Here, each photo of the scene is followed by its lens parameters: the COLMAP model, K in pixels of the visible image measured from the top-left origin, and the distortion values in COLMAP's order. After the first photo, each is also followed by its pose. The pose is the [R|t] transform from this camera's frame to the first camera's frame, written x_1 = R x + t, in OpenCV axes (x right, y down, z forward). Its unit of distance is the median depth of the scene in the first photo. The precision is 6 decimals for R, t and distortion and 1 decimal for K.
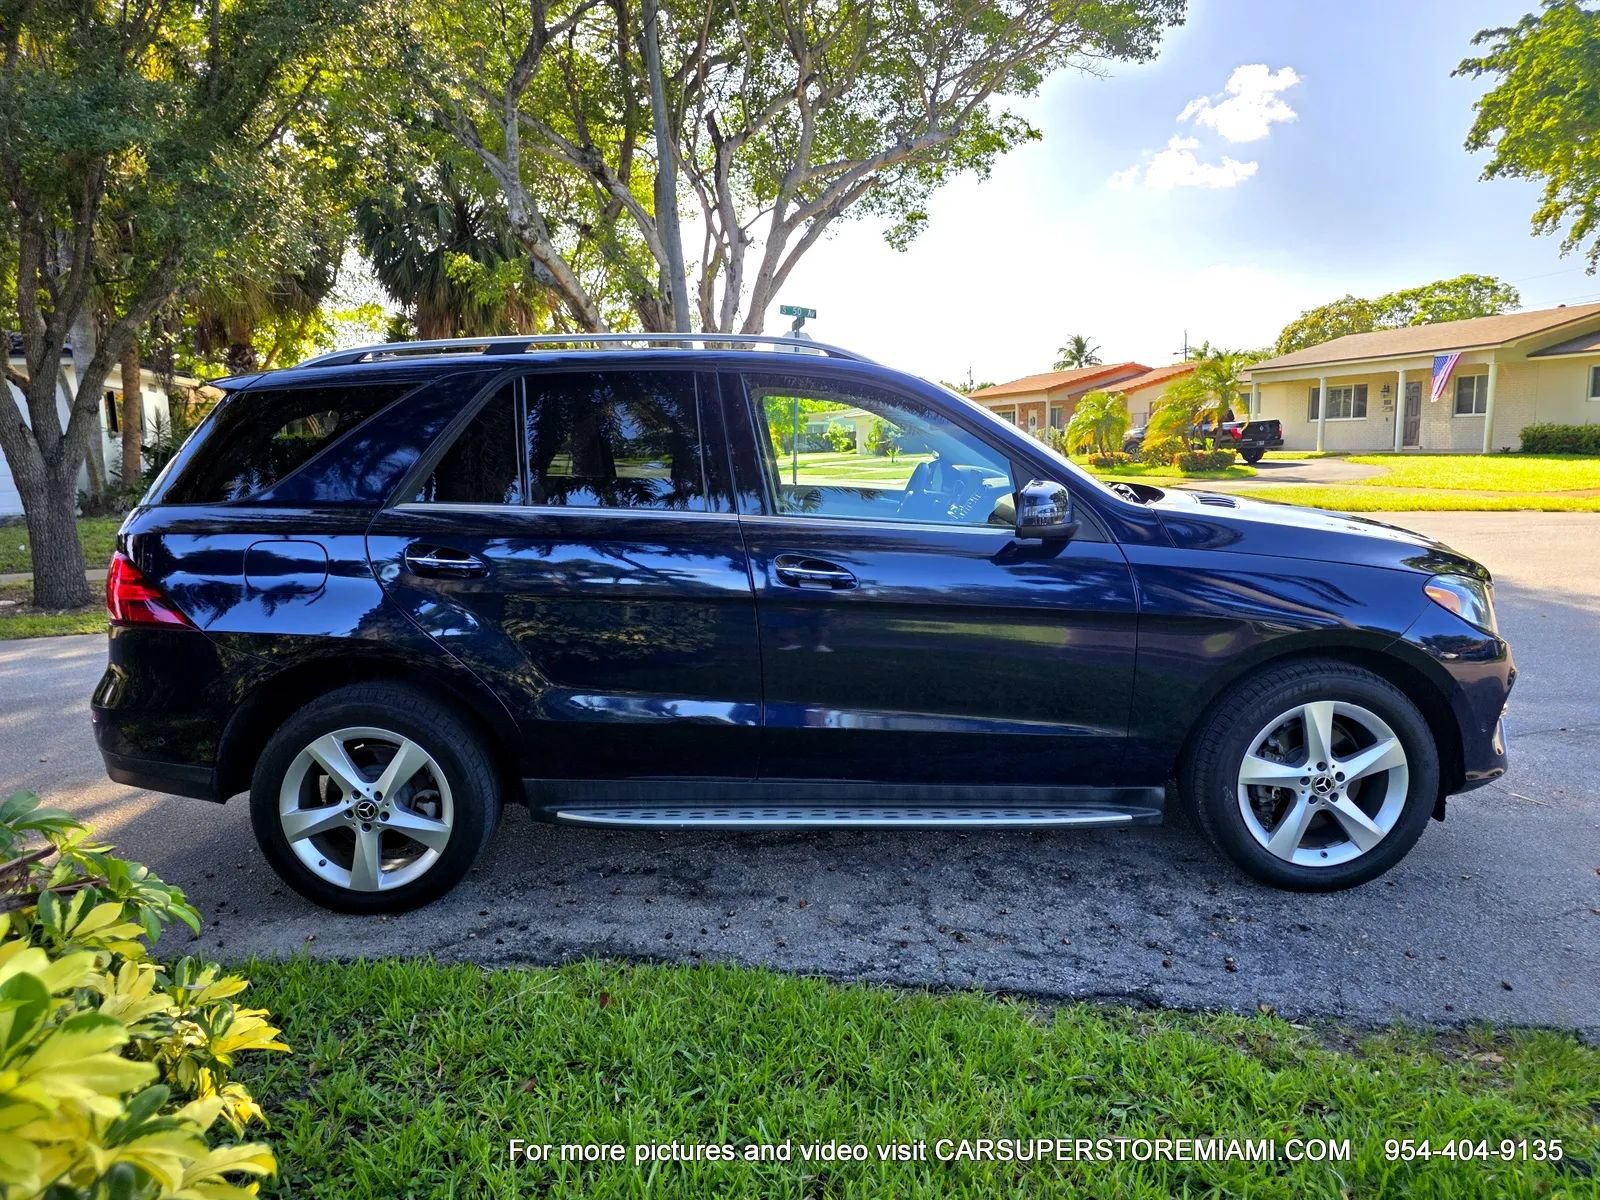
lens RADIAL K [[1104.9, 0, 774.4], [0, 1104.9, 593.3], [0, 0, 1]] dist [0.042547, -0.038828]
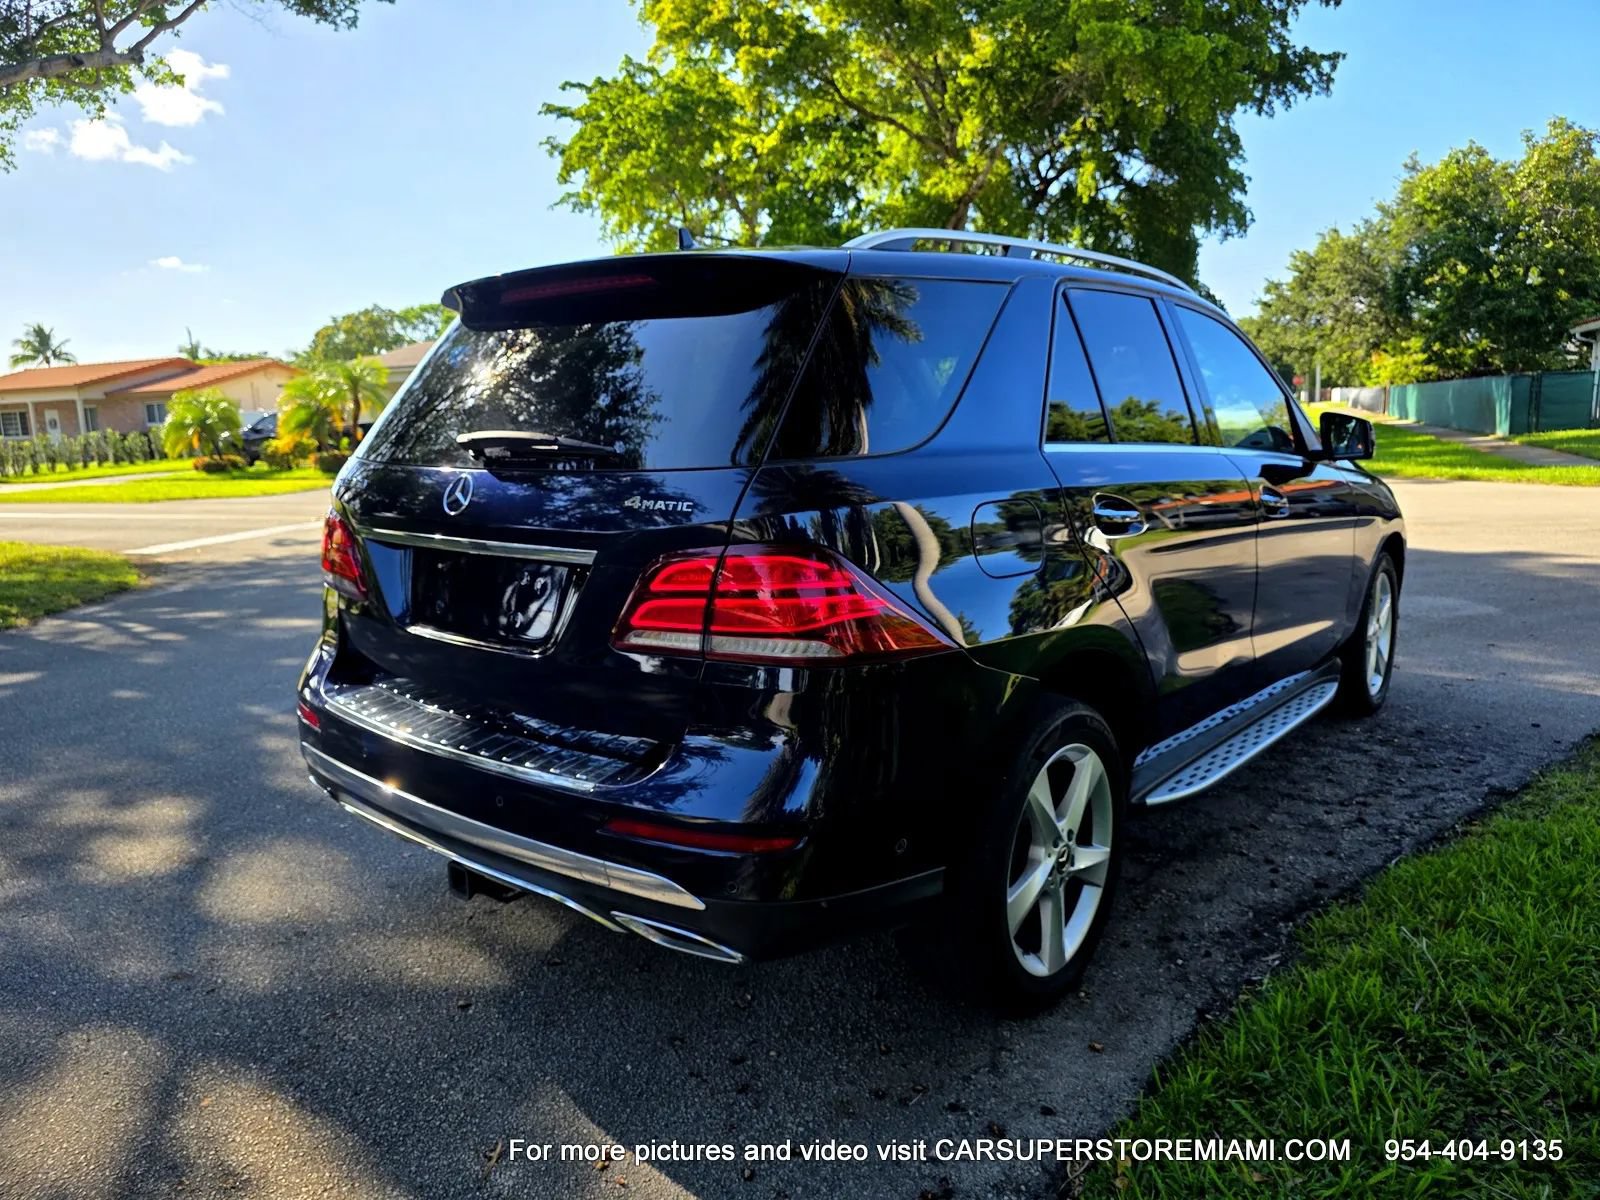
lens RADIAL K [[1104.9, 0, 795.1], [0, 1104.9, 605.3], [0, 0, 1]] dist [0.042547, -0.038828]
pose [[0.634233, -0.126660, 0.762696, -0.119251], [0.123966, 0.990386, 0.061386, -0.004792], [-0.763139, 0.055615, 0.643837, 0.075368]]
